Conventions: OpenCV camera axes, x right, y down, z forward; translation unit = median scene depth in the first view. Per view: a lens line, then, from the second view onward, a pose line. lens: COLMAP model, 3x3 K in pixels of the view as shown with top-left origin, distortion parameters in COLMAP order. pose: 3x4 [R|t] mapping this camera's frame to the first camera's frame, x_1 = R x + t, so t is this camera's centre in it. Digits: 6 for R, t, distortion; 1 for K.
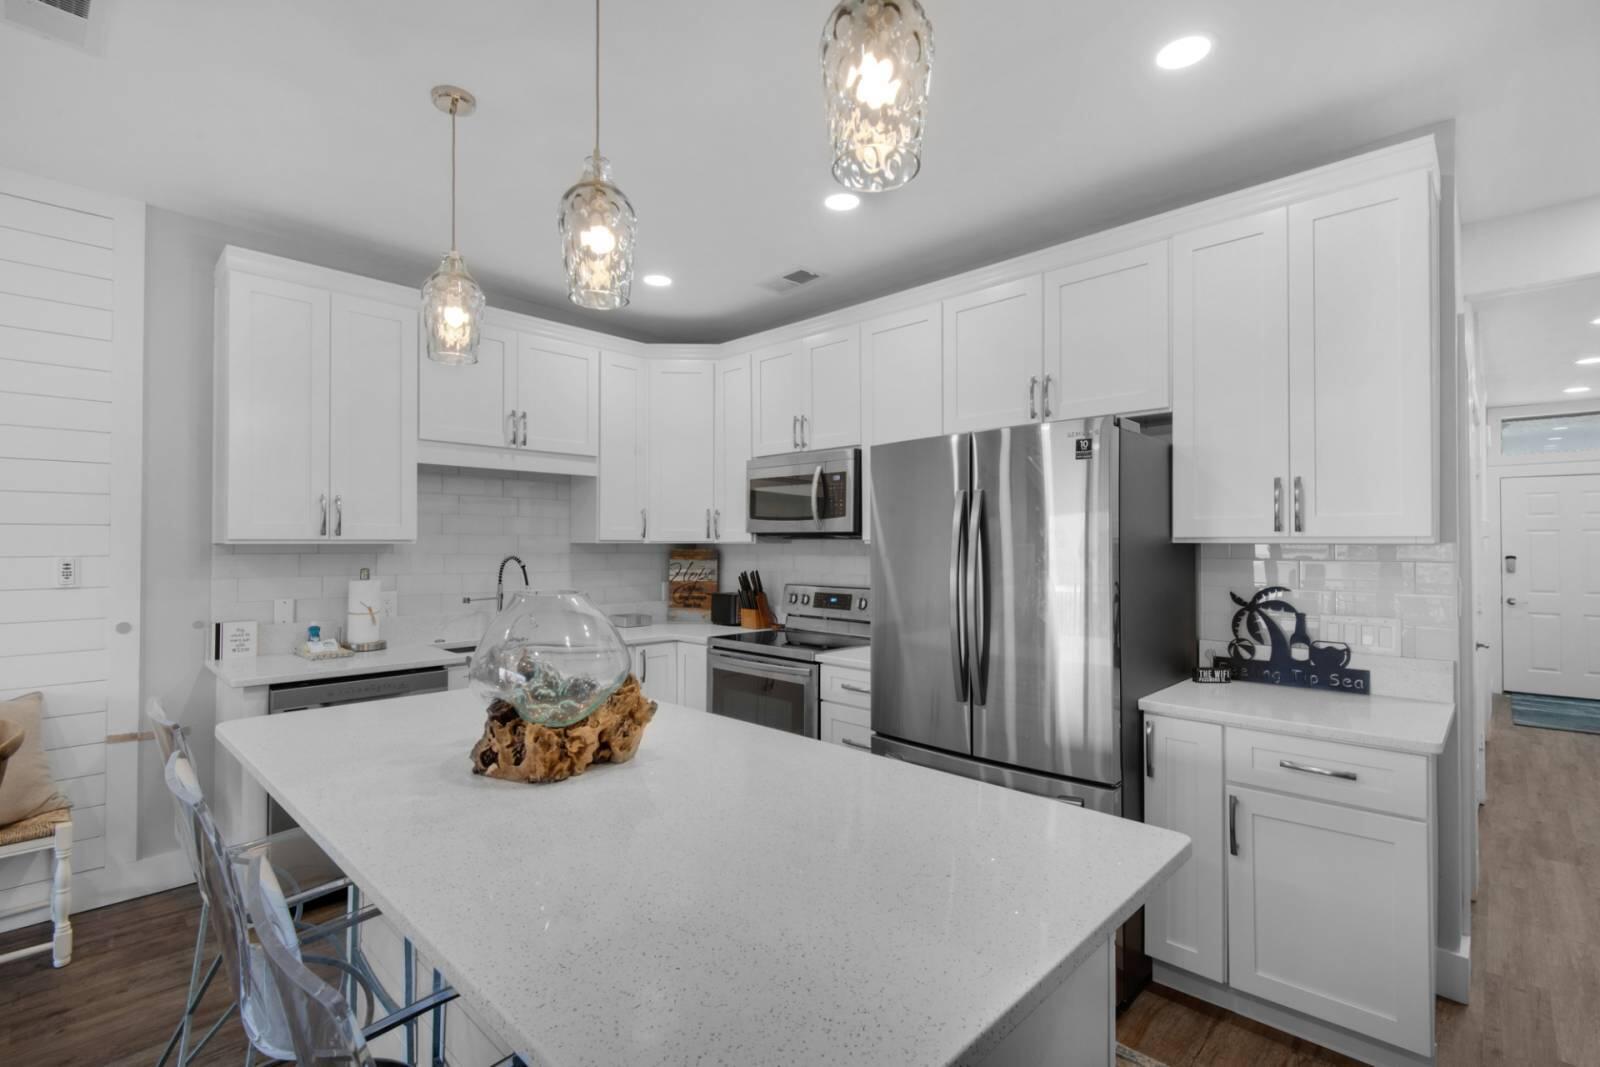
lens RADIAL K [[734.6, 0, 800.0], [0, 734.6, 531.7], [0, 0, 1]] dist [0.012588, -0.006347]
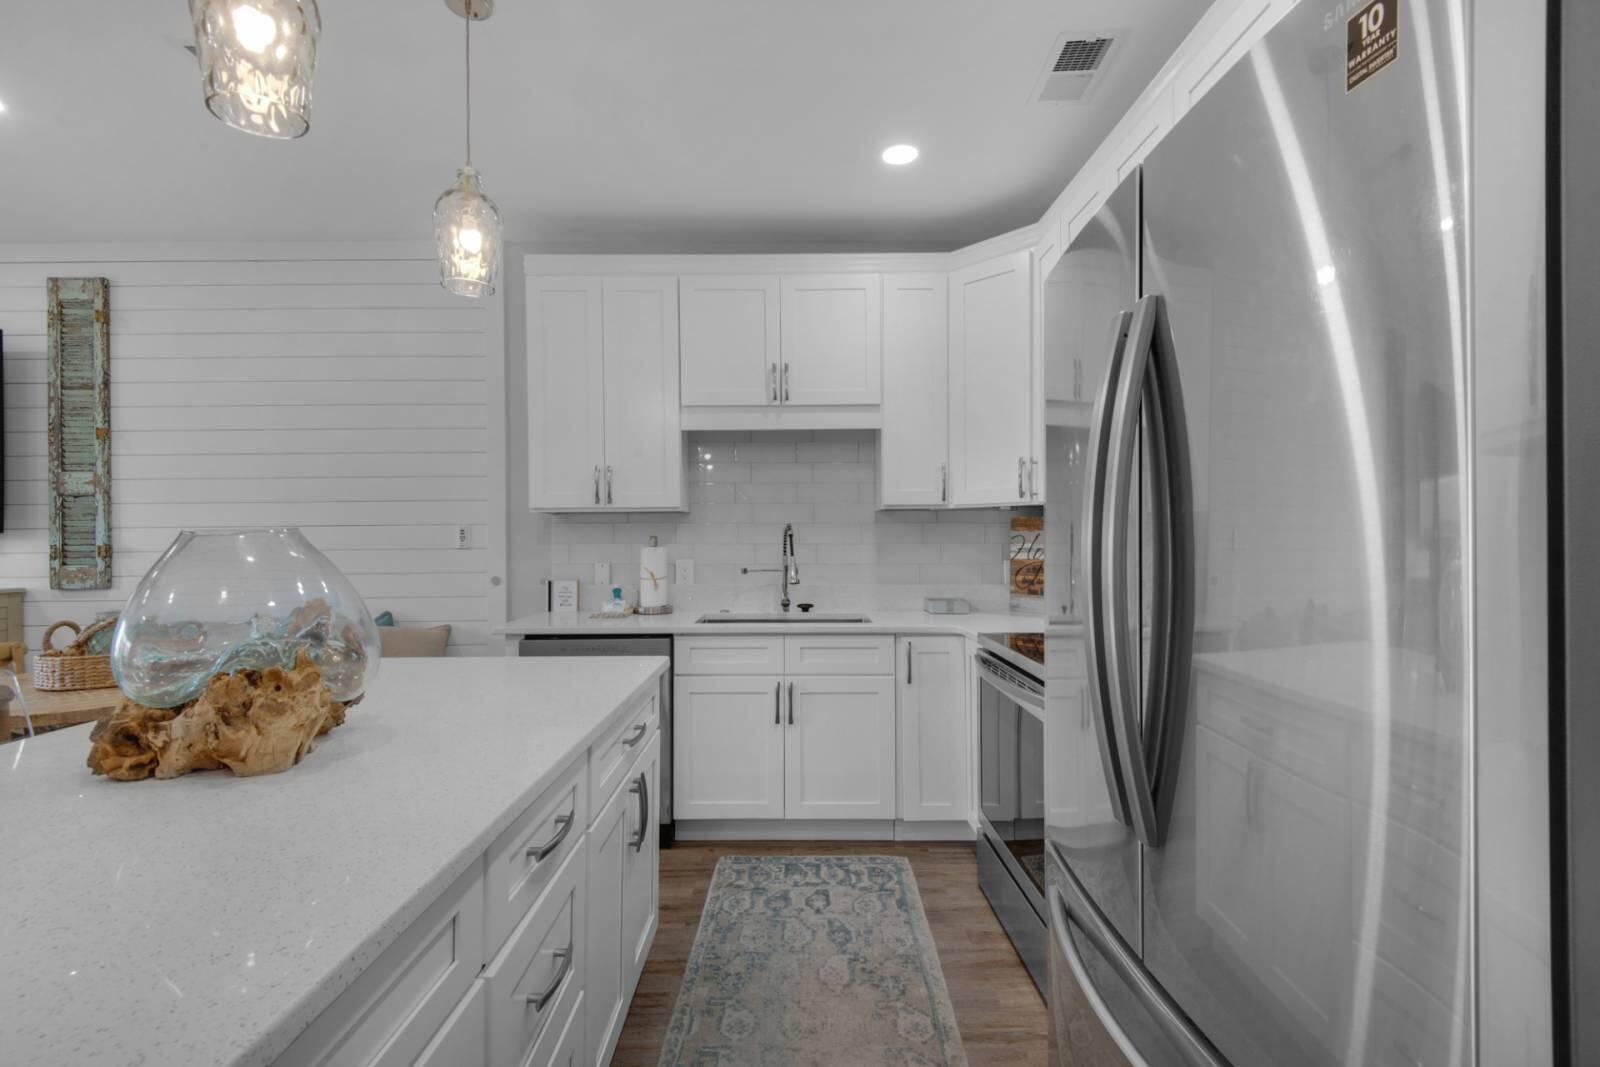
lens RADIAL K [[717.3, 0, 805.0], [0, 717.3, 534.1], [0, 0, 1]] dist [0.010314, -0.004326]
pose [[0.698954, -0.010462, -0.715090, 0.294282], [0.018601, 0.999821, 0.003554, 0.047942], [0.714925, -0.015786, 0.699023, 0.447968]]
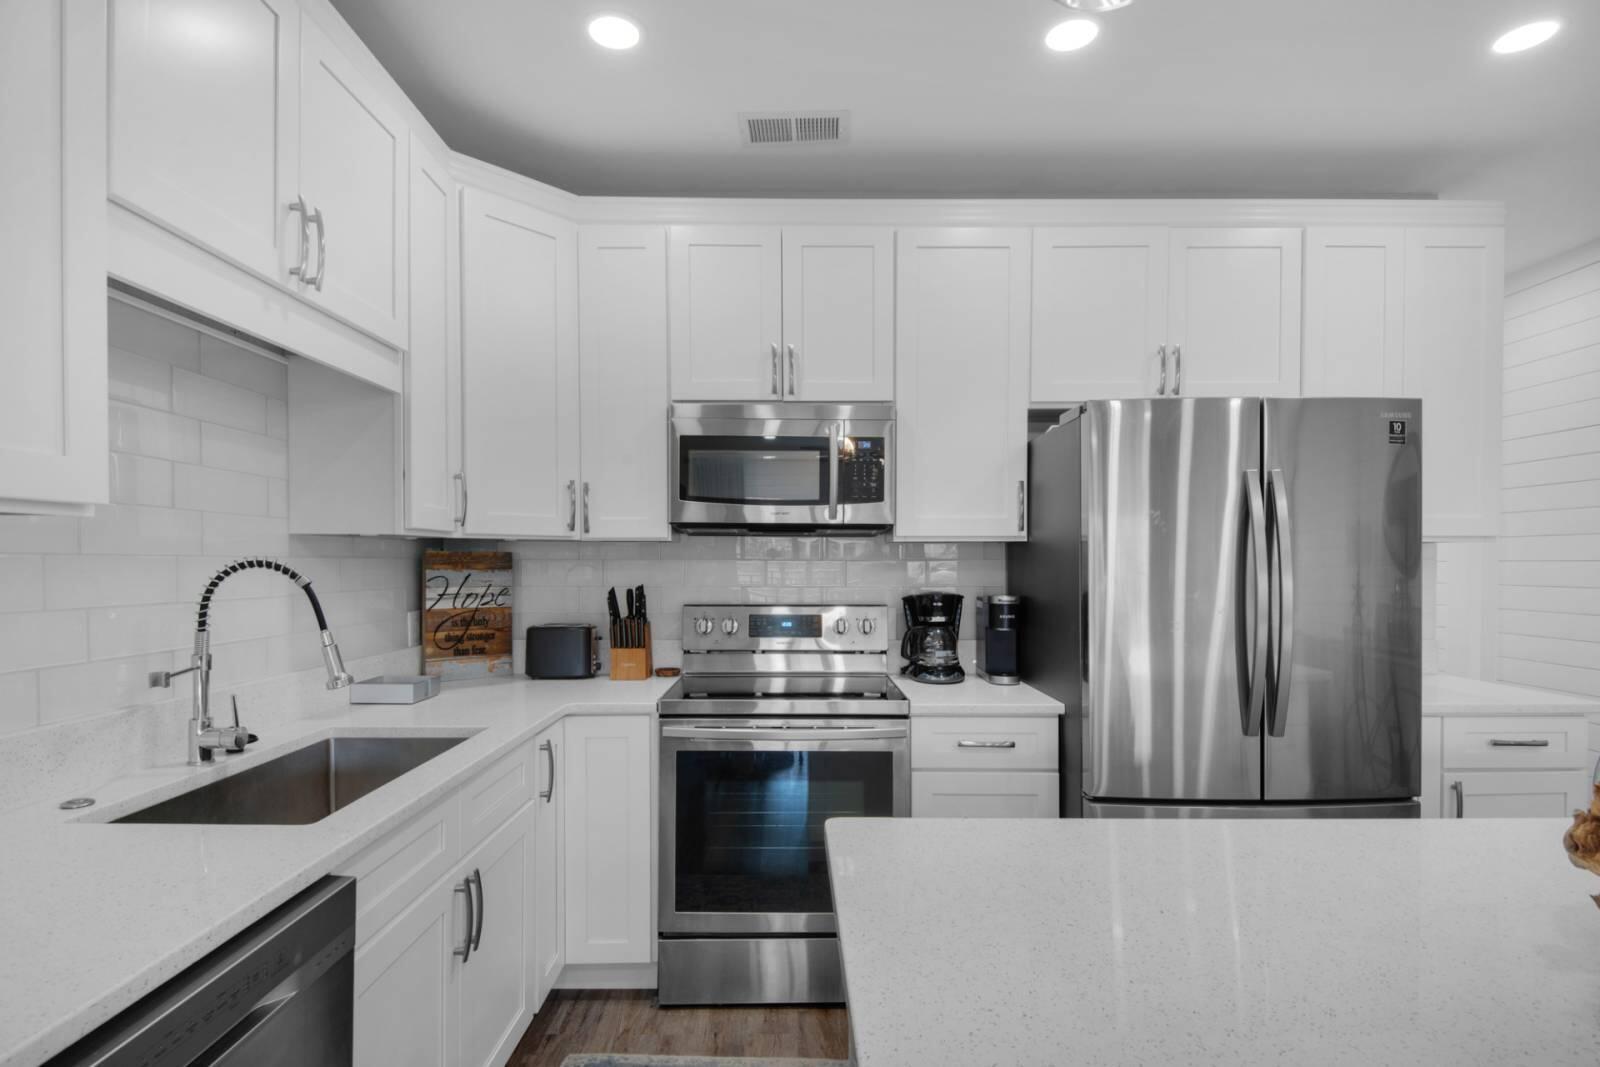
lens RADIAL K [[734.6, 0, 764.1], [0, 734.6, 572.9], [0, 0, 1]] dist [0.012588, -0.006347]
pose [[0.712718, -0.013296, 0.701325, -0.536473], [-0.012118, 0.999438, 0.031263, 0.027079], [-0.701346, -0.030780, 0.712156, 0.607050]]
